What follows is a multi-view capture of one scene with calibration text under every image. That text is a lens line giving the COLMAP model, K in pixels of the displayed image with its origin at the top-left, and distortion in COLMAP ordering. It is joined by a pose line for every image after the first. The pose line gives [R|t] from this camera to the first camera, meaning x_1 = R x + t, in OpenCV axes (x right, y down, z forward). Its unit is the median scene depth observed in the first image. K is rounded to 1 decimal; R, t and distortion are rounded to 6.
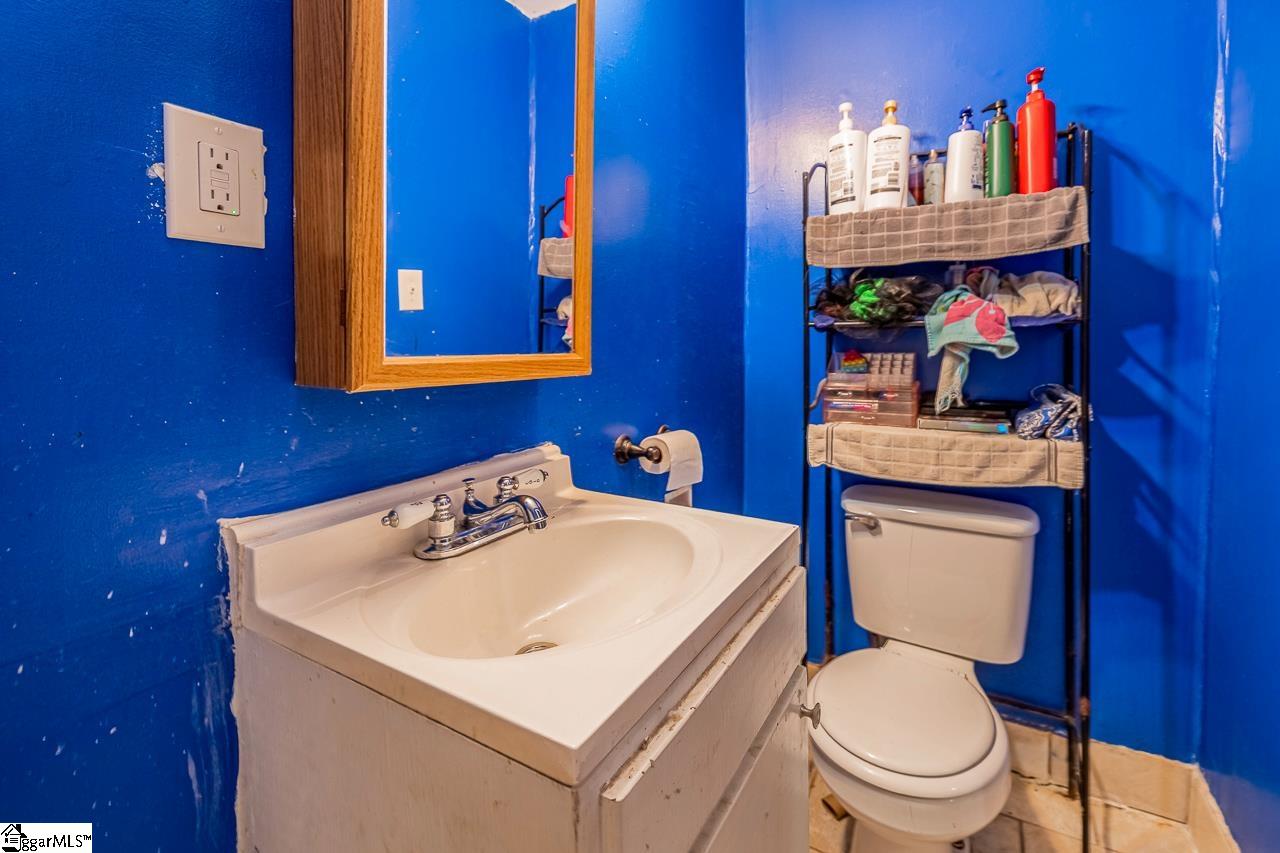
lens RADIAL K [[554.4, 0, 640.0], [0, 554.4, 426.5], [0, 0, 1]] dist [-0.000480, -0.000197]
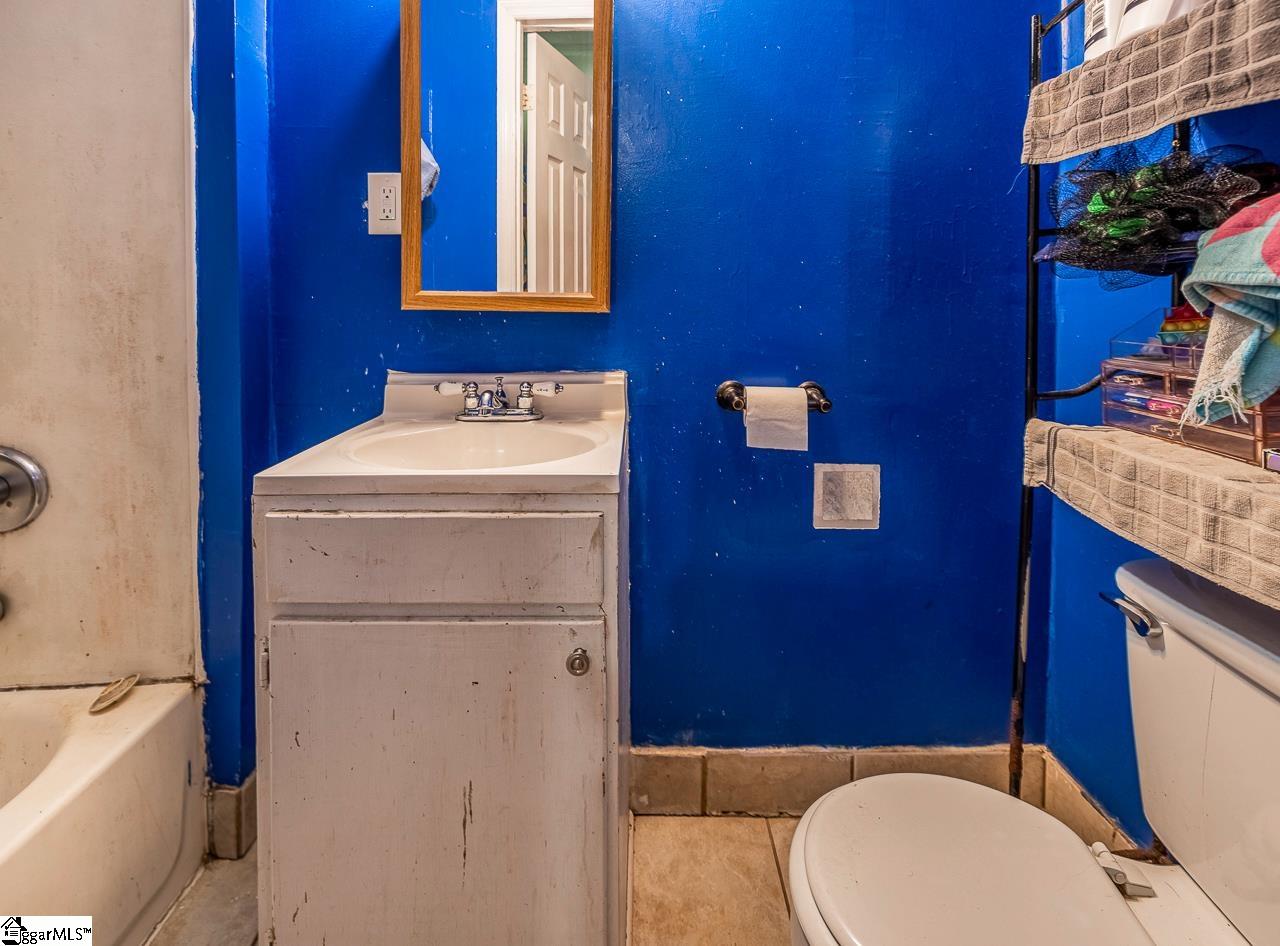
lens RADIAL K [[567.4, 0, 639.6], [0, 567.4, 381.5], [0, 0, 1]] dist [0.001882, 0.000376]
pose [[0.512660, 0.138560, -0.847338, 0.739064], [-0.138461, 0.987317, 0.077677, -0.039462], [0.847354, 0.077501, 0.525343, 0.340456]]
